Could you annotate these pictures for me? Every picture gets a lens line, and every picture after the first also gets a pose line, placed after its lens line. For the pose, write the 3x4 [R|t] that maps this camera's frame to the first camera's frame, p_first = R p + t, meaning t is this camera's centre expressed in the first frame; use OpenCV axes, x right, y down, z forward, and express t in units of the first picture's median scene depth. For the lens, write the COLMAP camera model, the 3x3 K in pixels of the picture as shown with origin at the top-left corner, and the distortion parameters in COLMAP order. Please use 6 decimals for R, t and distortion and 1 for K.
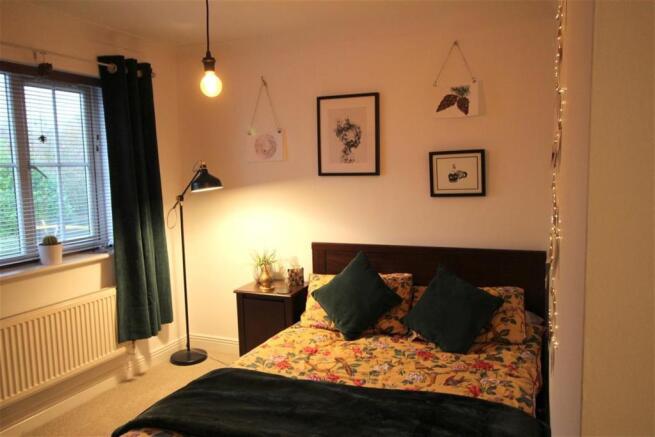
lens RADIAL K [[507.3, 0, 327.4], [0, 507.3, 217.6], [0, 0, 1]] dist [0.019773, -0.020391]
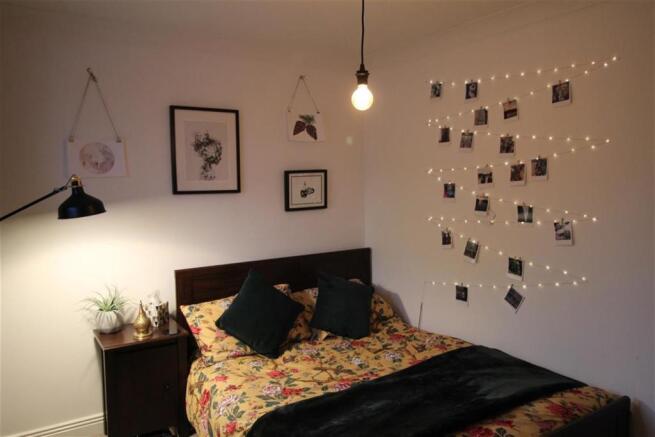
lens RADIAL K [[507.3, 0, 326.7], [0, 507.3, 218.6], [0, 0, 1]] dist [0.019773, -0.020391]
pose [[0.556903, -0.054552, 0.828784, -0.674350], [0.086805, 0.996199, 0.007242, -0.026497], [-0.826029, 0.067910, 0.559521, 0.323783]]
